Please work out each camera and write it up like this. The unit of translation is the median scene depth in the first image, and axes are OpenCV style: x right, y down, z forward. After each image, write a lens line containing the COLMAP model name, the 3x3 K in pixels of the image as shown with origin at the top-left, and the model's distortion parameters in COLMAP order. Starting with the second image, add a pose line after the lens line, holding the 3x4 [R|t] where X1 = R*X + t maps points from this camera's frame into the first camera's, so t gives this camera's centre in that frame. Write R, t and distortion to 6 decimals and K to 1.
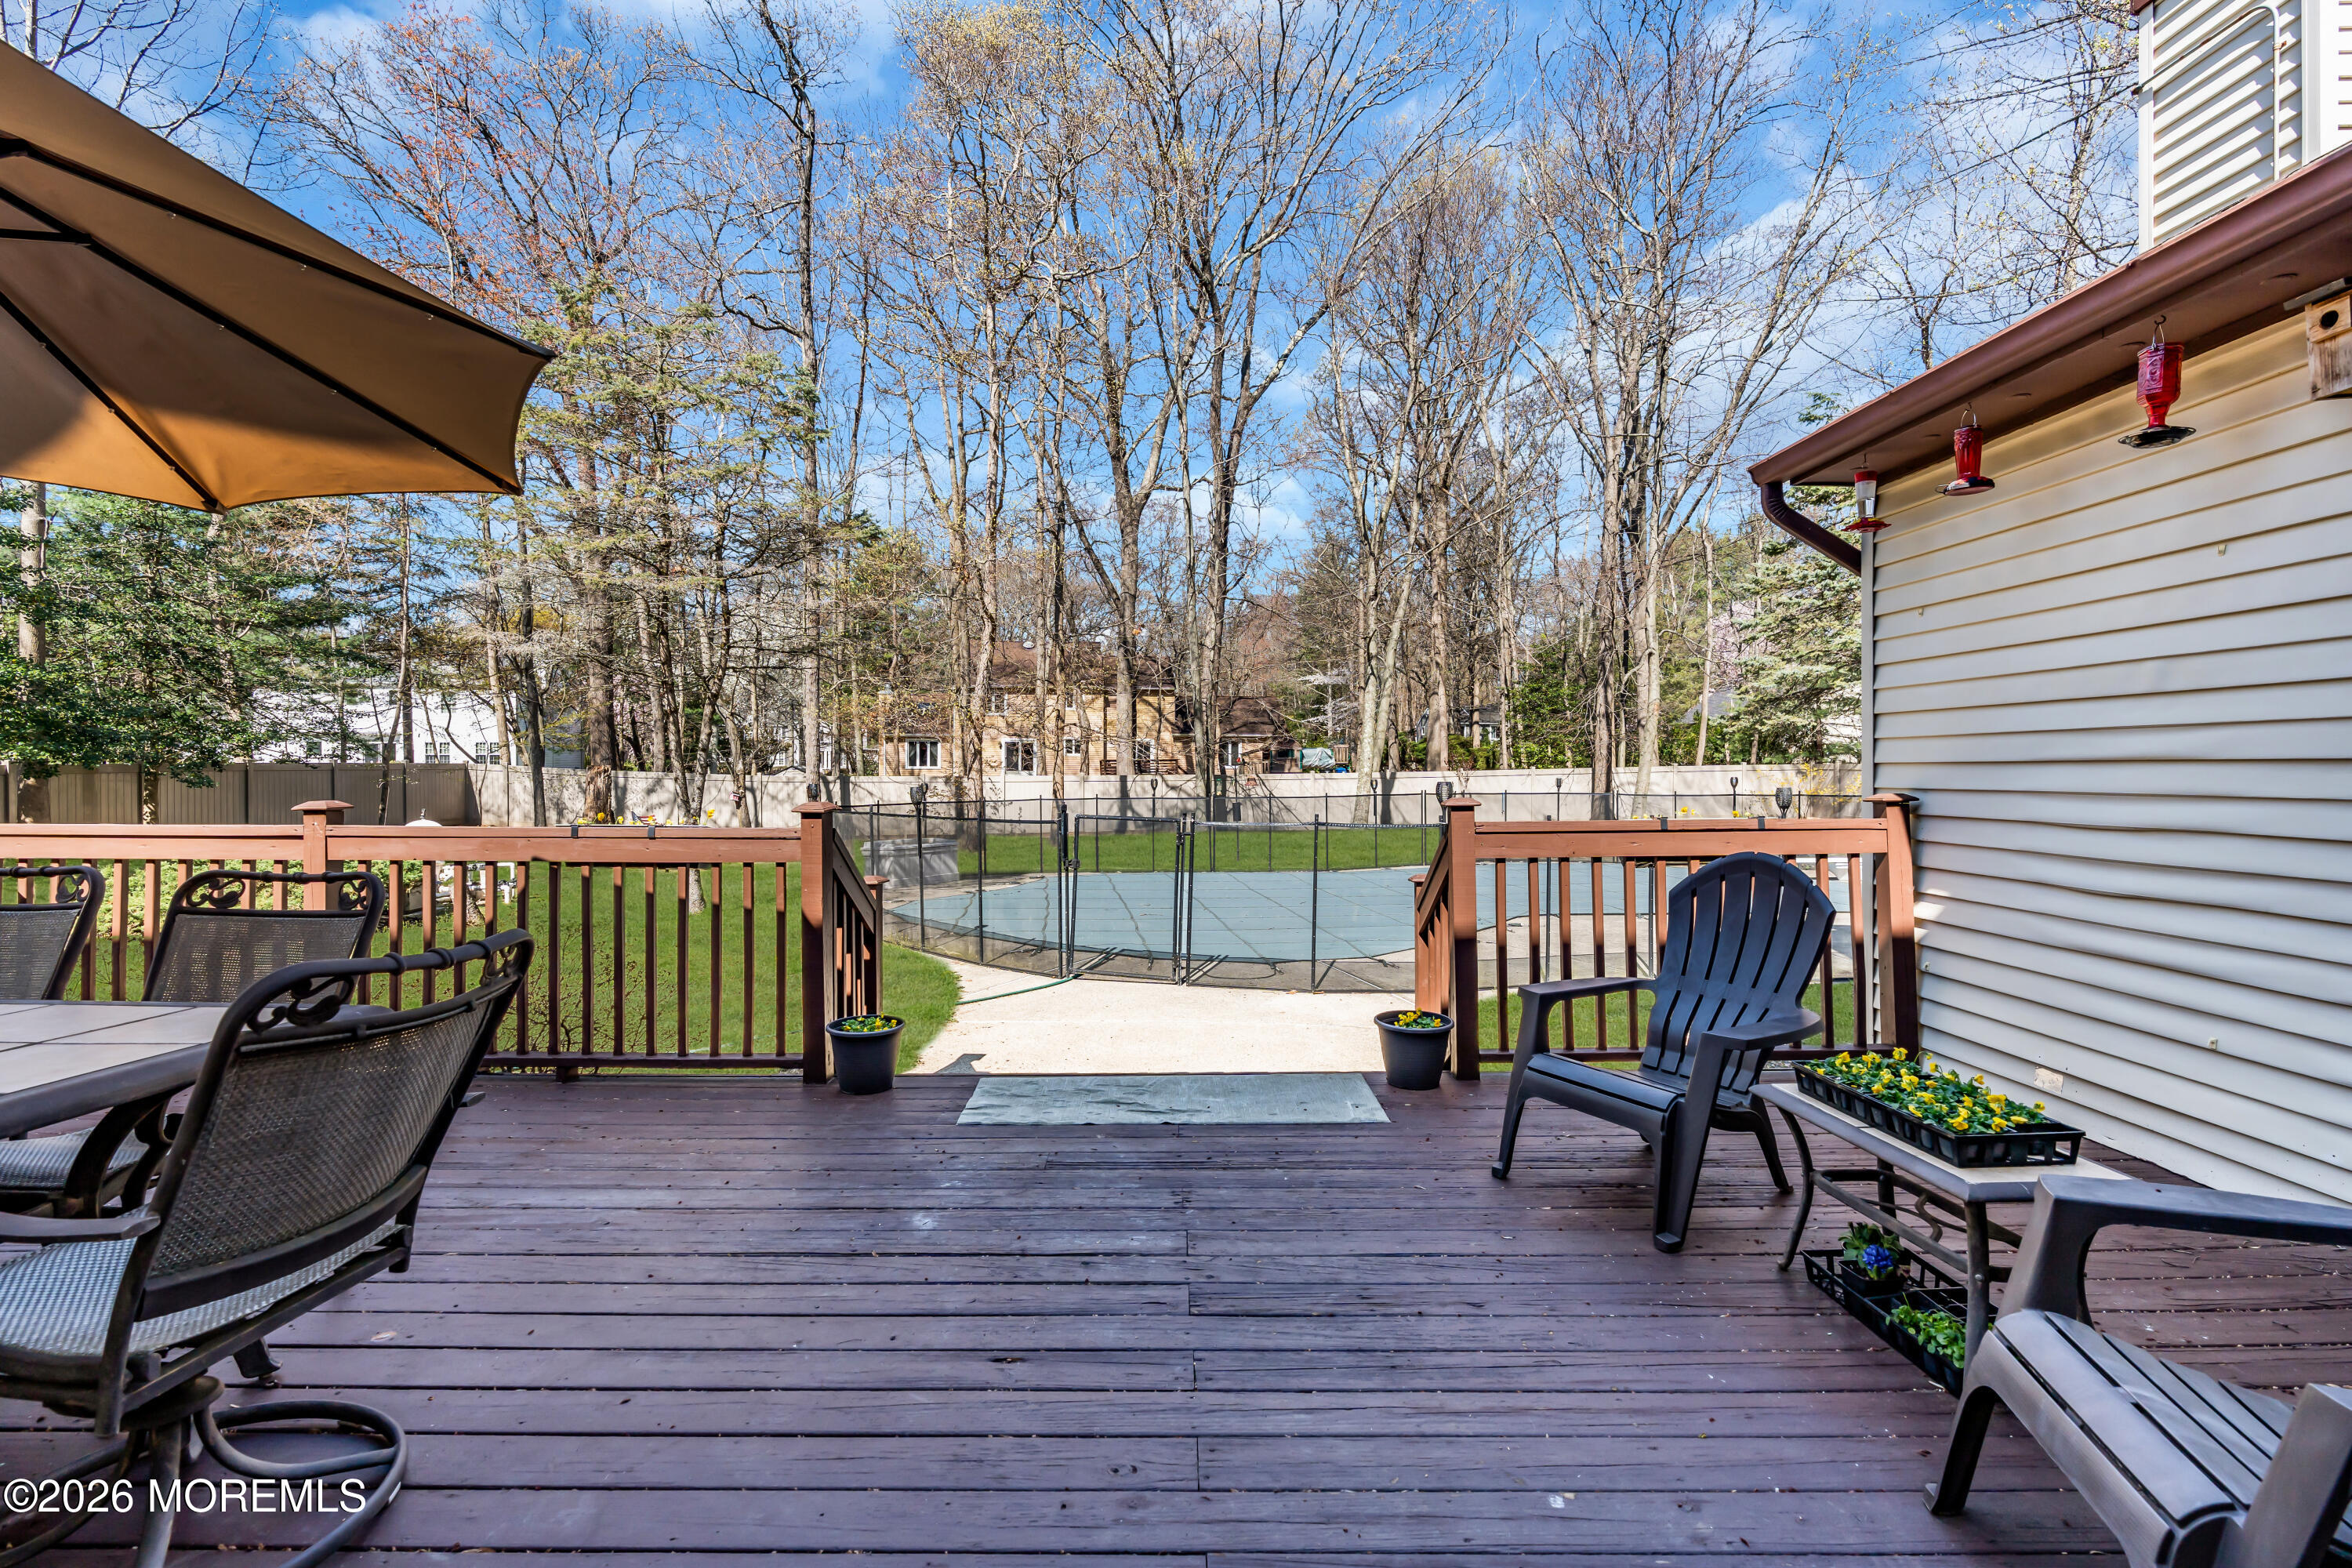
lens RADIAL K [[1053.1, 0, 1170.8], [0, 1053.1, 777.6], [0, 0, 1]] dist [-0.011056, 0.004106]
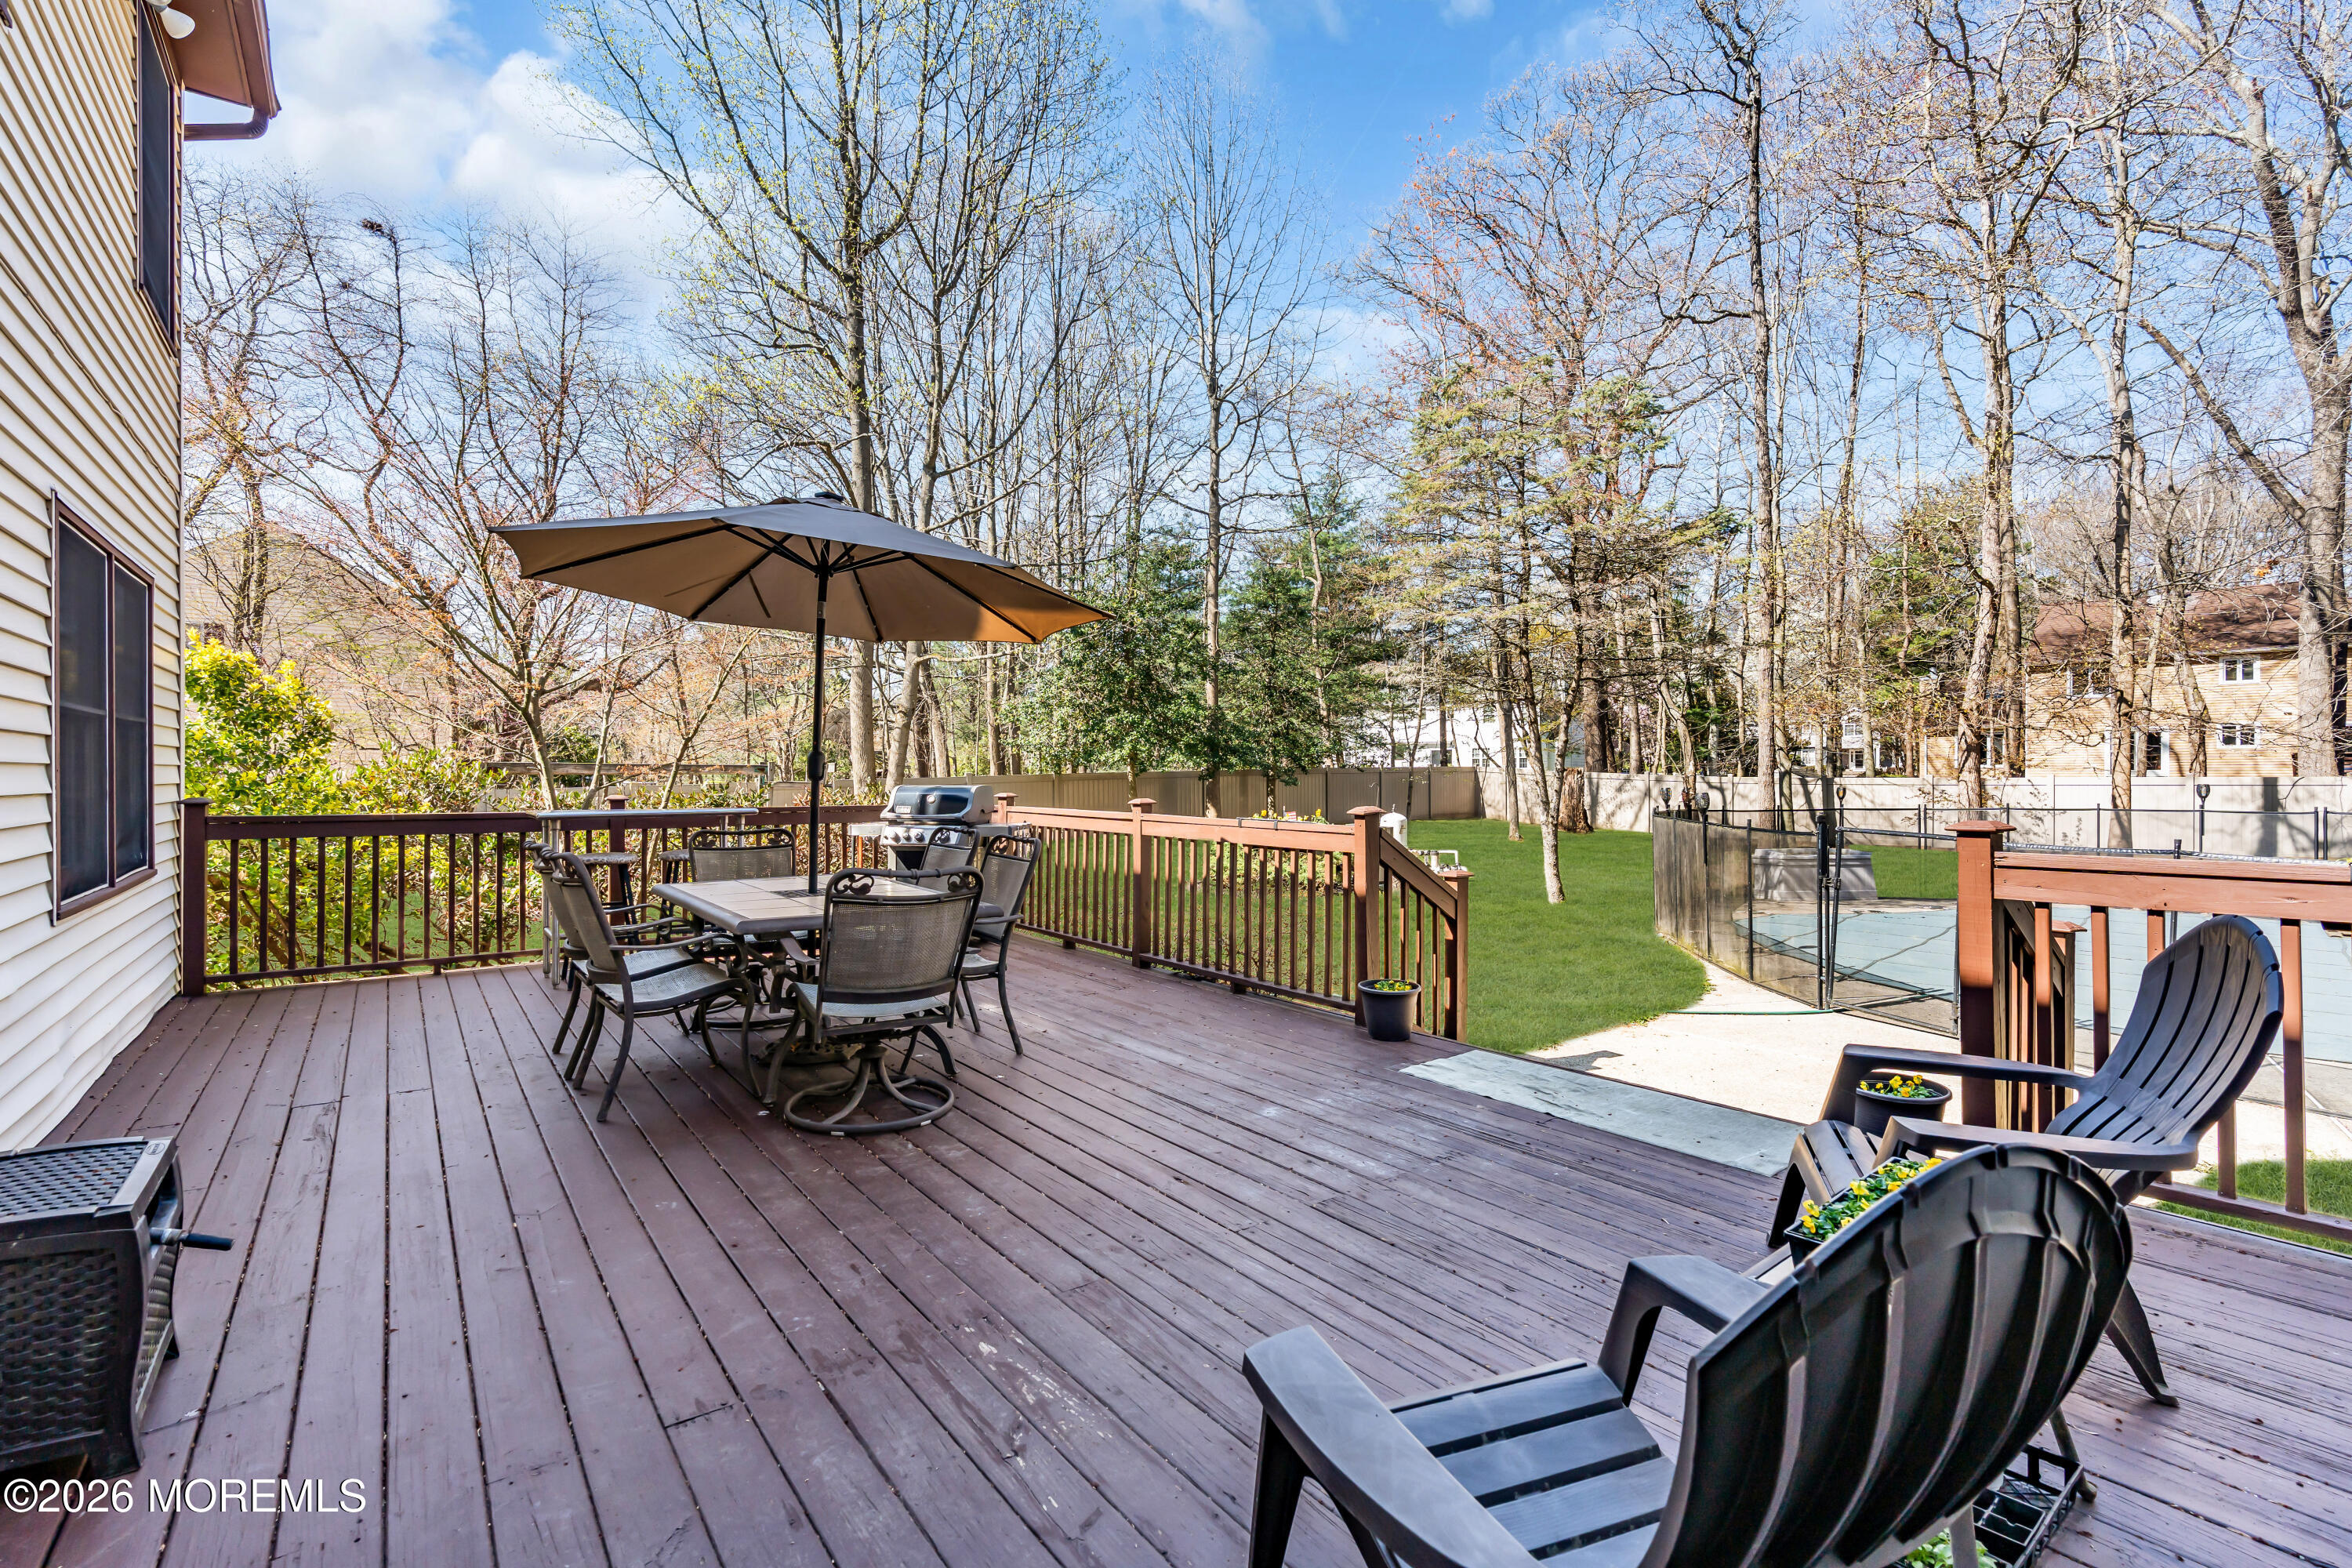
lens RADIAL K [[1053.1, 0, 1170.8], [0, 1053.1, 777.6], [0, 0, 1]] dist [-0.011056, 0.004106]
pose [[0.602837, 0.002547, -0.797860, 0.479327], [-0.002508, 0.999996, 0.001298, -0.011307], [0.797860, 0.001219, 0.602841, 0.036795]]
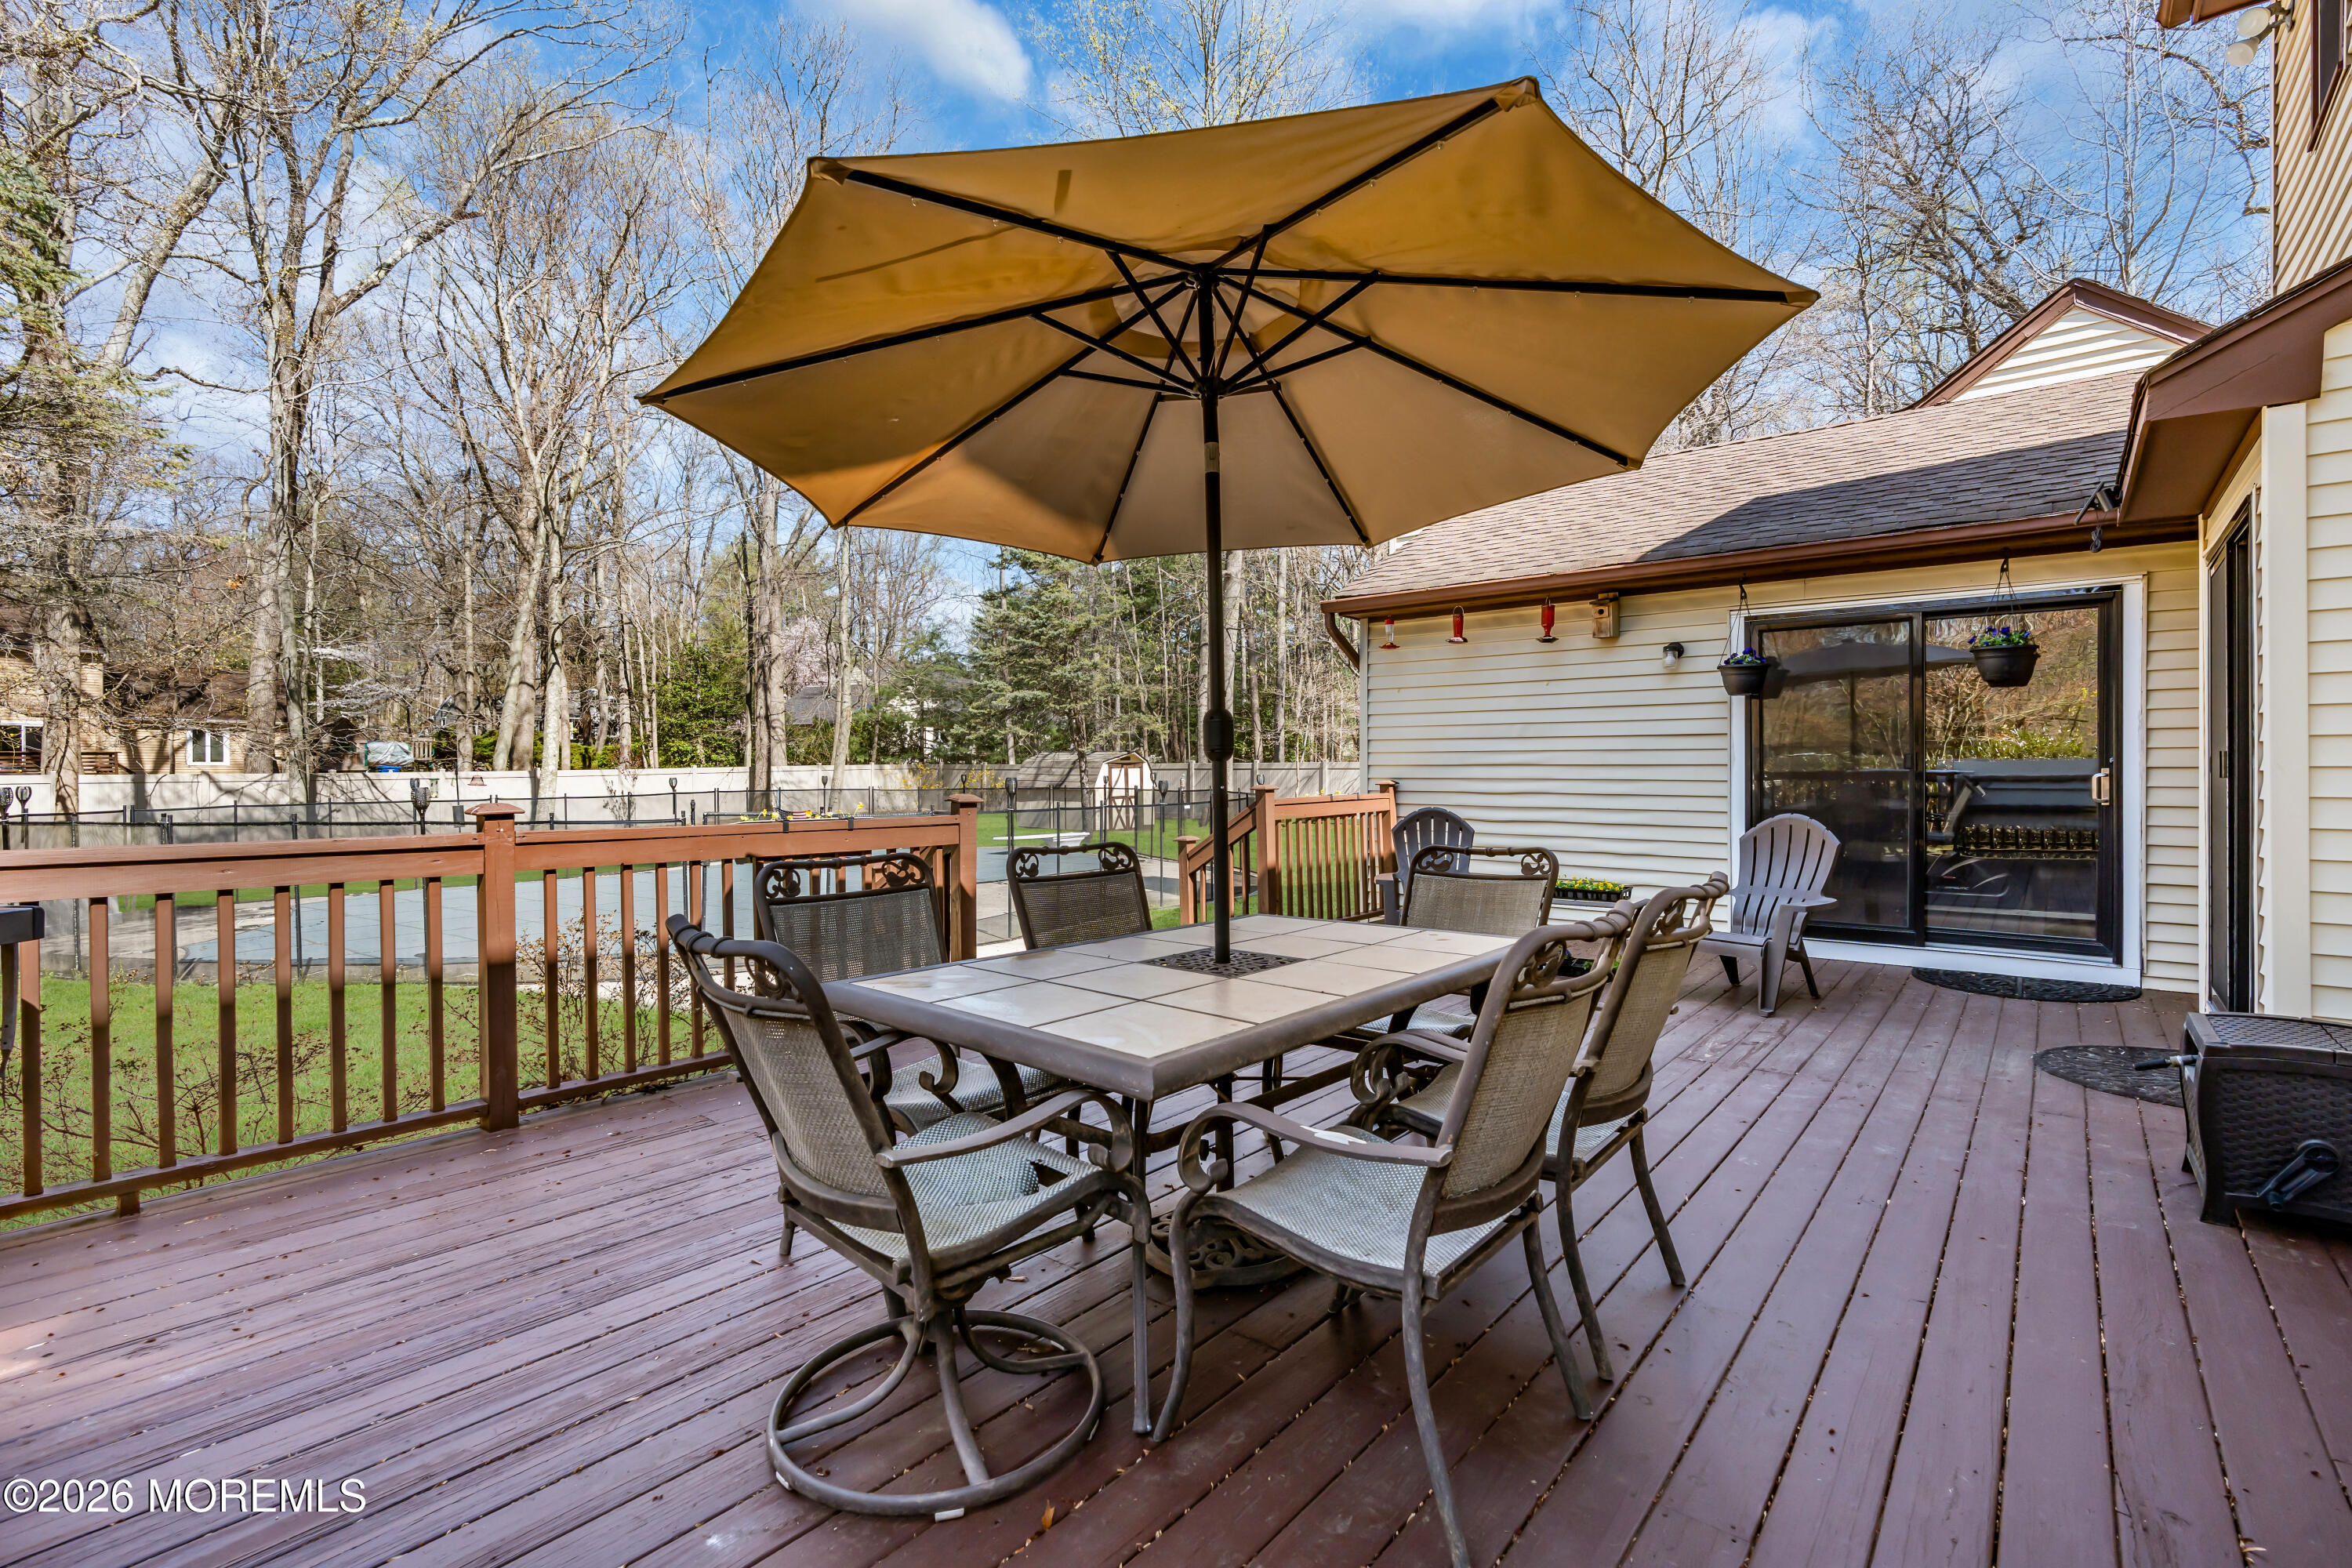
lens RADIAL K [[1039.9, 0, 1176.0], [0, 1039.9, 784.0], [0, 0, 1]] dist [-0.000018, 0.000223]
pose [[0.638304, -0.007772, 0.769745, -1.000915], [0.002957, 0.999966, 0.007644, 0.004854], [-0.769778, -0.002603, 0.638306, 0.039916]]
